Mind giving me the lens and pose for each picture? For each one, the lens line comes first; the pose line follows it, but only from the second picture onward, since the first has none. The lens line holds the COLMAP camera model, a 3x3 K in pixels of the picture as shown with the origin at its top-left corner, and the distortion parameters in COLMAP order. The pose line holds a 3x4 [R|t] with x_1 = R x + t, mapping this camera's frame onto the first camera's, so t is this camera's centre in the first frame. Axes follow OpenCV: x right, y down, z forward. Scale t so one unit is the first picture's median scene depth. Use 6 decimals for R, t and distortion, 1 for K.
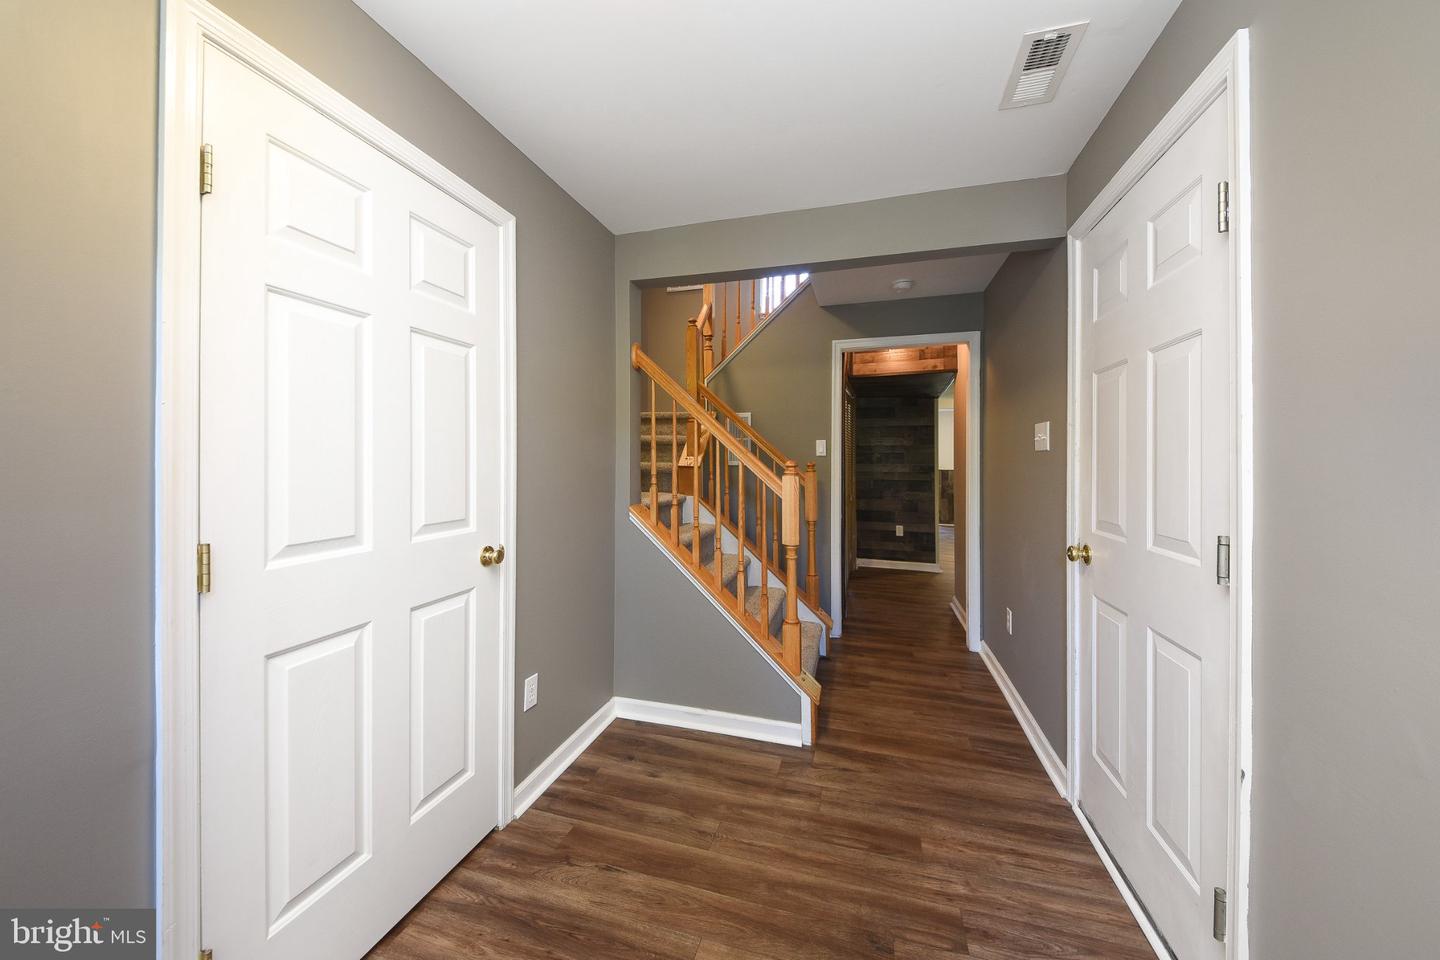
lens RADIAL K [[518.8, 0, 723.2], [0, 518.8, 471.0], [0, 0, 1]] dist [0.013816, -0.009757]
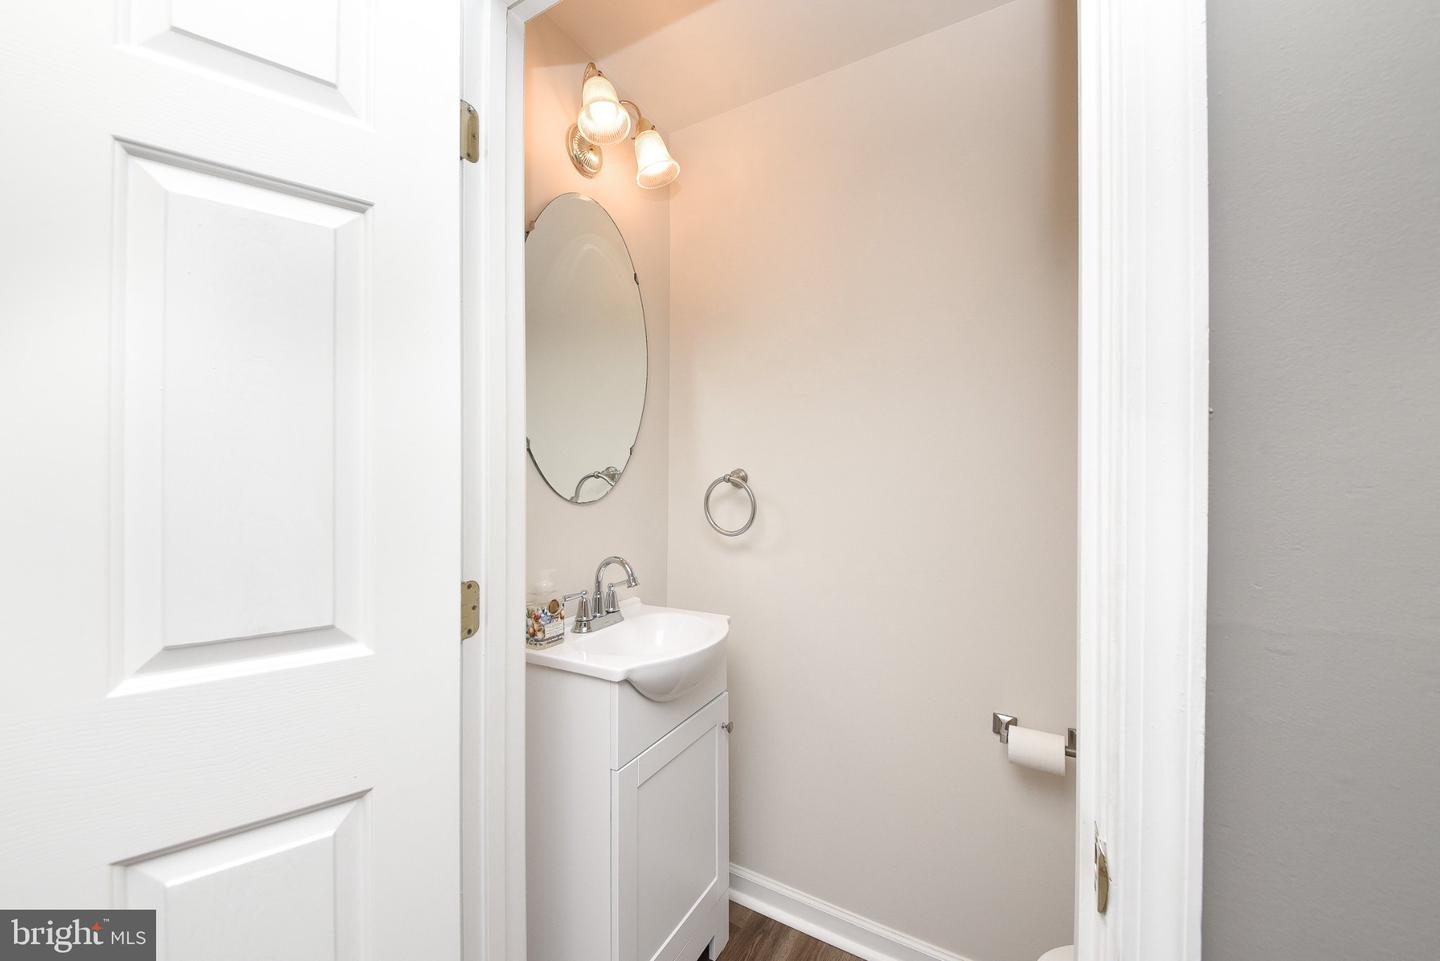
lens RADIAL K [[518.8, 0, 723.2], [0, 518.8, 471.5], [0, 0, 1]] dist [0.013816, -0.009757]
pose [[0.801931, -0.009910, -0.597334, -0.083761], [-0.016708, 0.999099, -0.039007, -0.016898], [0.597182, 0.041261, 0.801043, 0.829351]]
